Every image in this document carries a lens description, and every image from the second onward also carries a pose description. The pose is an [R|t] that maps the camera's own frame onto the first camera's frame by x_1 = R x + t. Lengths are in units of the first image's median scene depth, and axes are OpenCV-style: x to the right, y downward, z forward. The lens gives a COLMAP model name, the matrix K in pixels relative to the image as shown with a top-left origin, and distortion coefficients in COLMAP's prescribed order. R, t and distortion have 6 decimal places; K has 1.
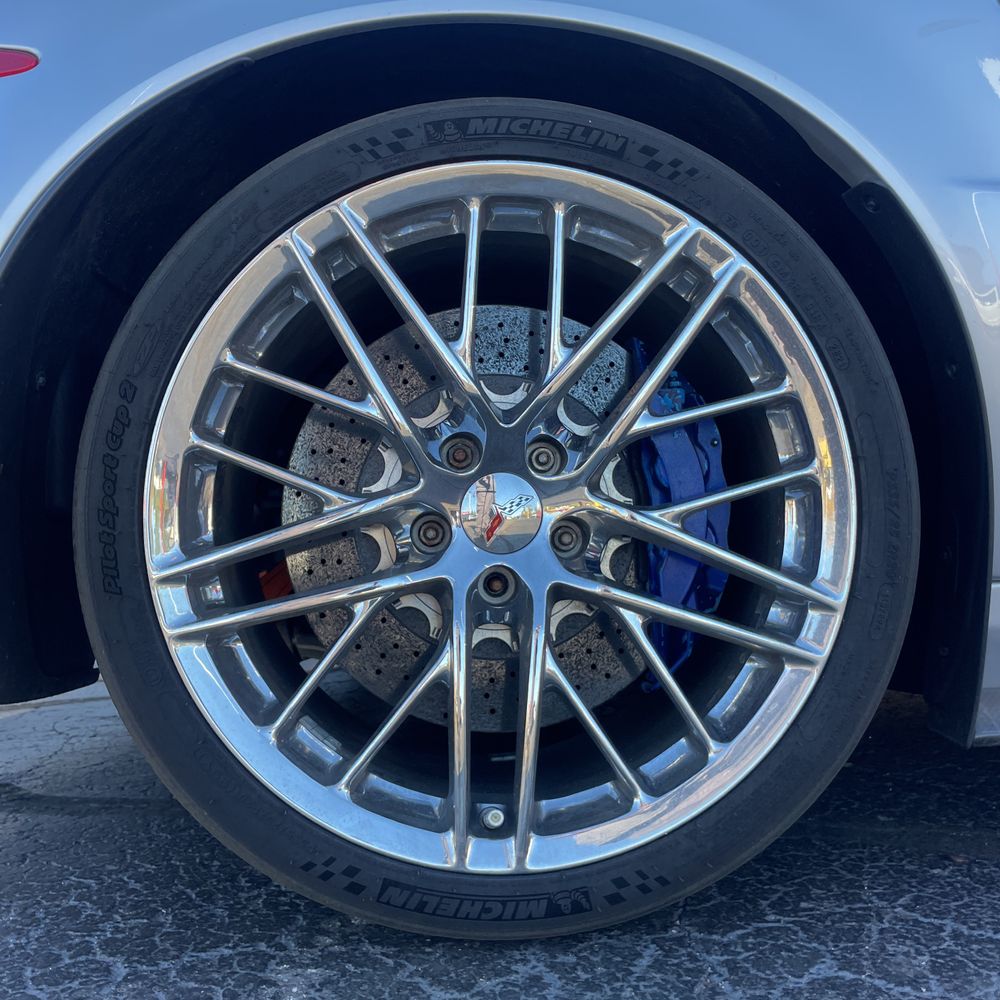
lens RADIAL K [[1010.0, 0, 498.6], [0, 1010.0, 488.9], [0, 0, 1]] dist [0.084271, -0.126077]
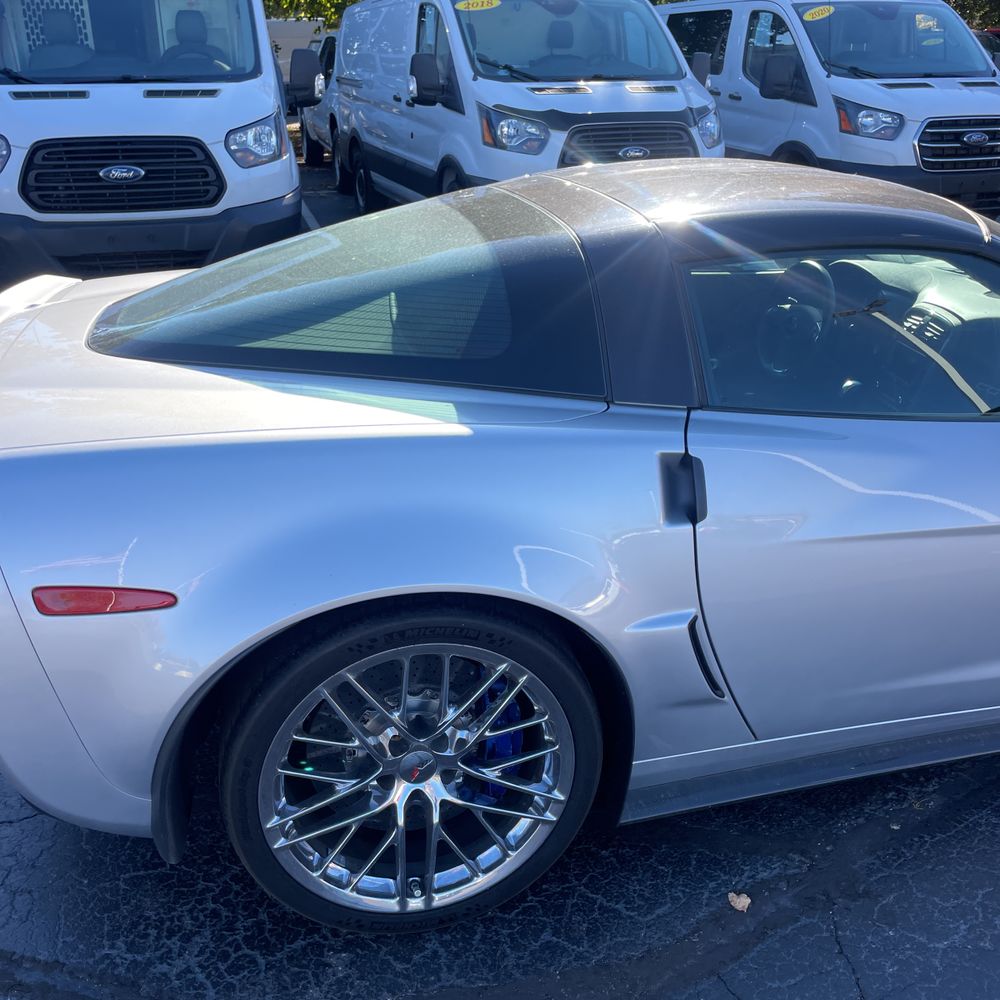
lens RADIAL K [[1010.0, 0, 498.6], [0, 1010.0, 488.9], [0, 0, 1]] dist [0.084271, -0.126077]
pose [[0.984255, -0.037957, 0.172628, -0.189225], [-0.036263, 0.912527, 0.407405, -1.494428], [-0.172992, -0.407251, 0.896784, -0.773619]]
